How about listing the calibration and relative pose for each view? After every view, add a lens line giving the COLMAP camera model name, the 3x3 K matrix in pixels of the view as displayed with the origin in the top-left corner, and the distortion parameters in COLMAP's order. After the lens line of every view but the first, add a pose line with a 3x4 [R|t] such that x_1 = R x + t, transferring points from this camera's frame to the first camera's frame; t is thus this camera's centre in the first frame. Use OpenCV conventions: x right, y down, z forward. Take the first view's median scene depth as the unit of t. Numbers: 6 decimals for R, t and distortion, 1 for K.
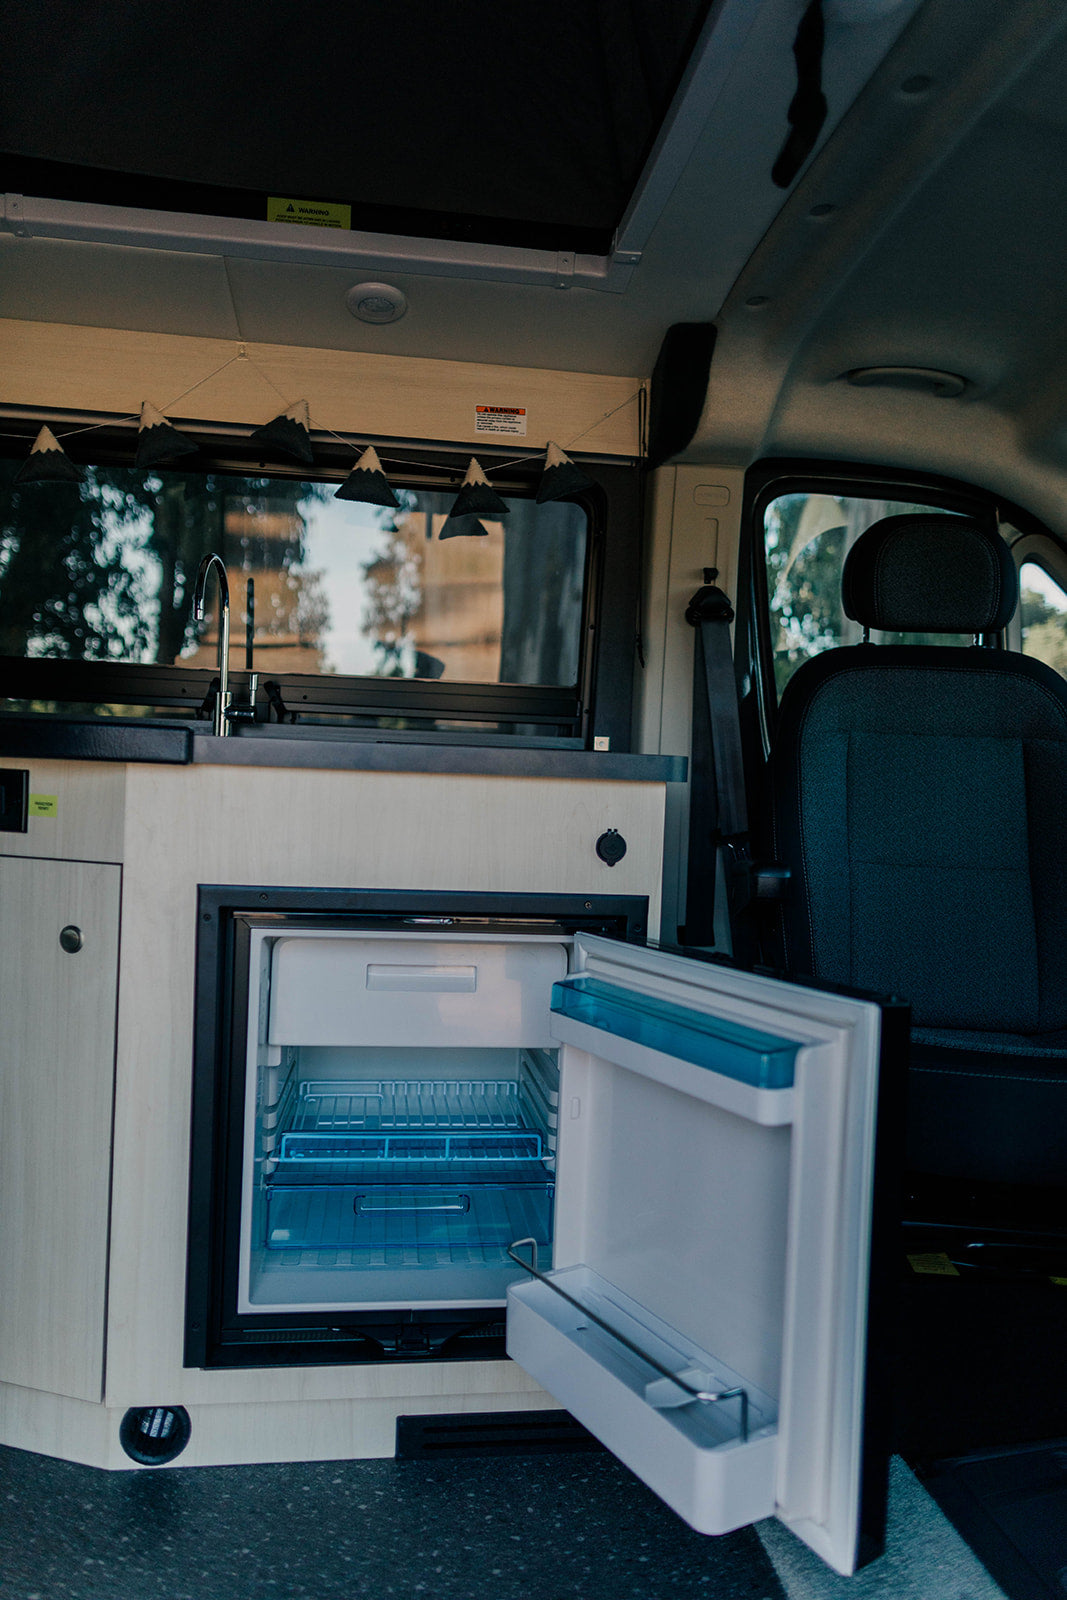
lens RADIAL K [[1070.7, 0, 527.2], [0, 1070.7, 803.5], [0, 0, 1]] dist [0.008631, -0.002657]
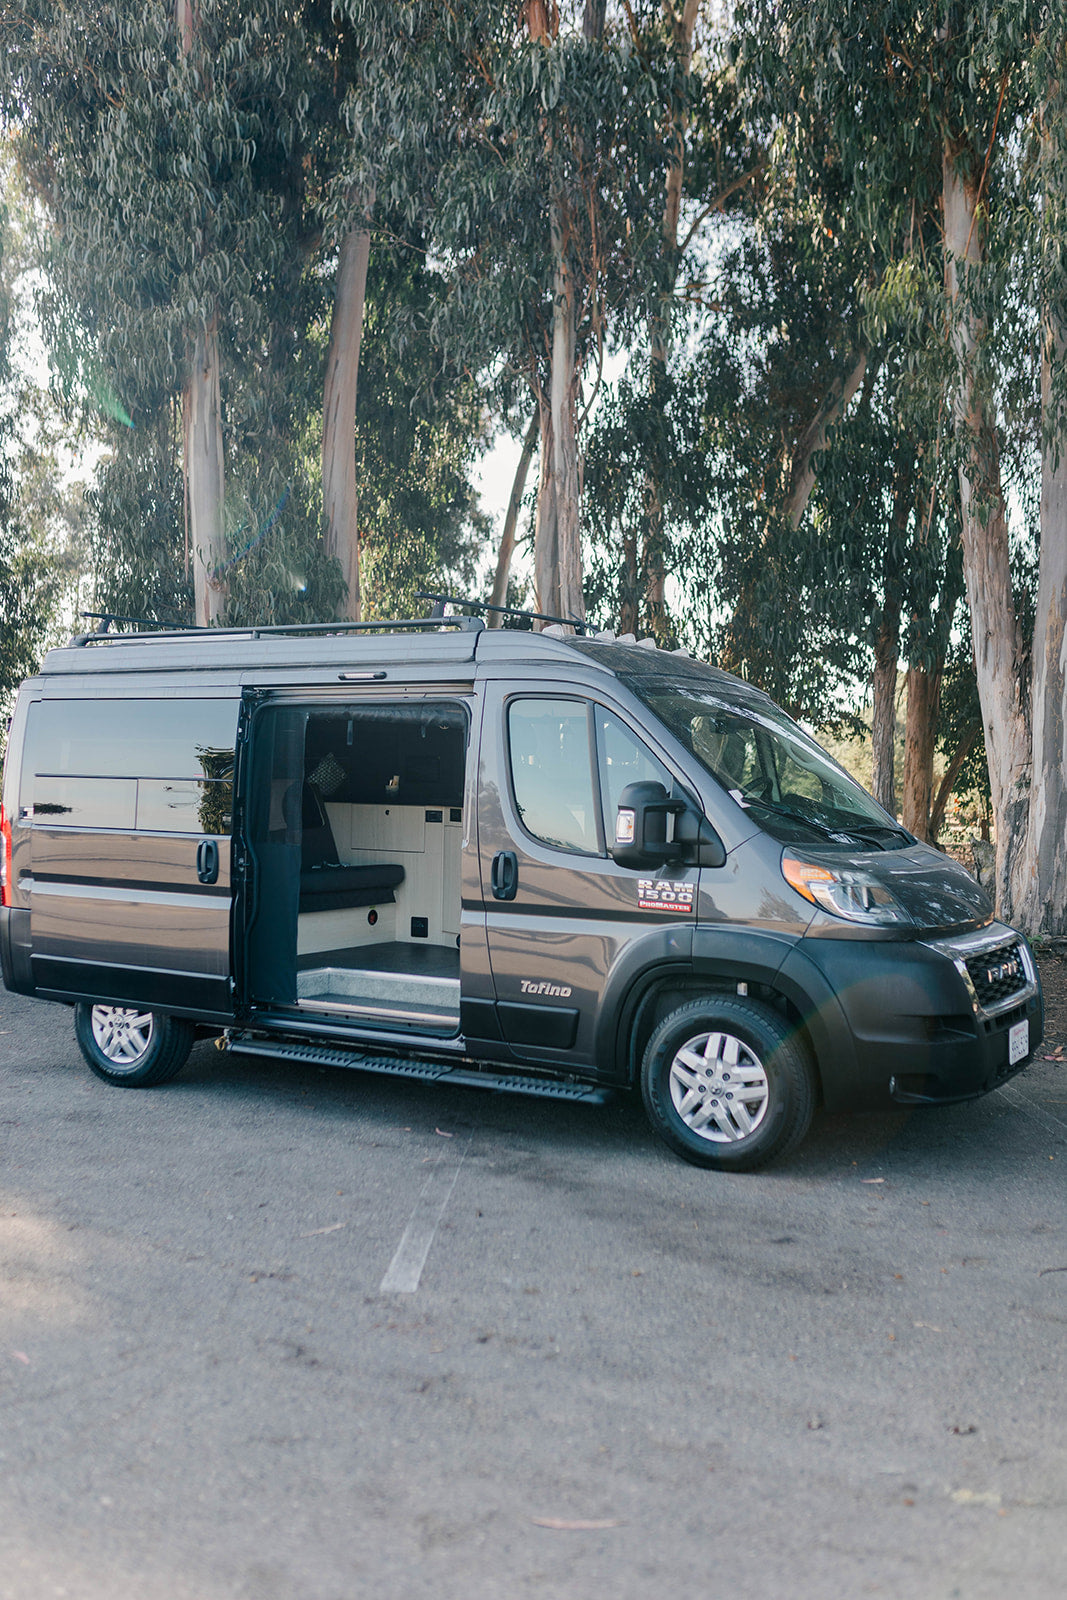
lens RADIAL K [[1510.8, 0, 525.2], [0, 1510.8, 796.9], [0, 0, 1]] dist [-0.003003, 0.000000]
pose [[0.775472, -0.019857, -0.631070, 3.059119], [0.002455, 0.999593, -0.028436, 0.079385], [0.631377, 0.020502, 0.775205, -3.160398]]
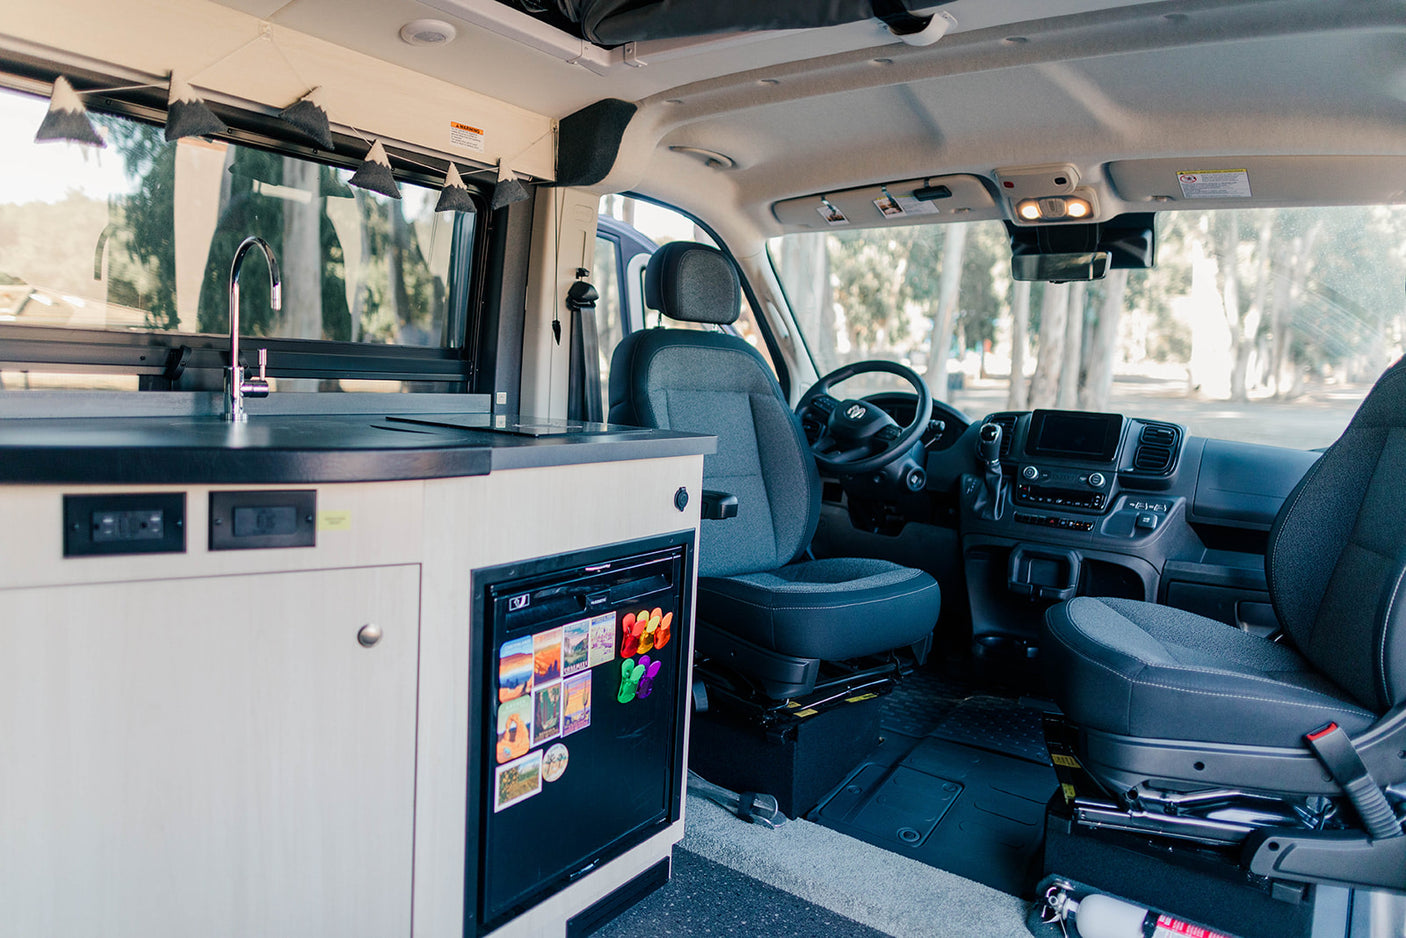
lens RADIAL K [[948.6, 0, 698.1], [0, 948.6, 458.1], [0, 0, 1]] dist [0.016970, -0.013380]
pose [[0.686205, -0.076998, 0.723321, -0.664123], [-0.005392, 0.993816, 0.110908, -0.125883], [-0.727388, -0.080006, 0.681547, 0.067646]]
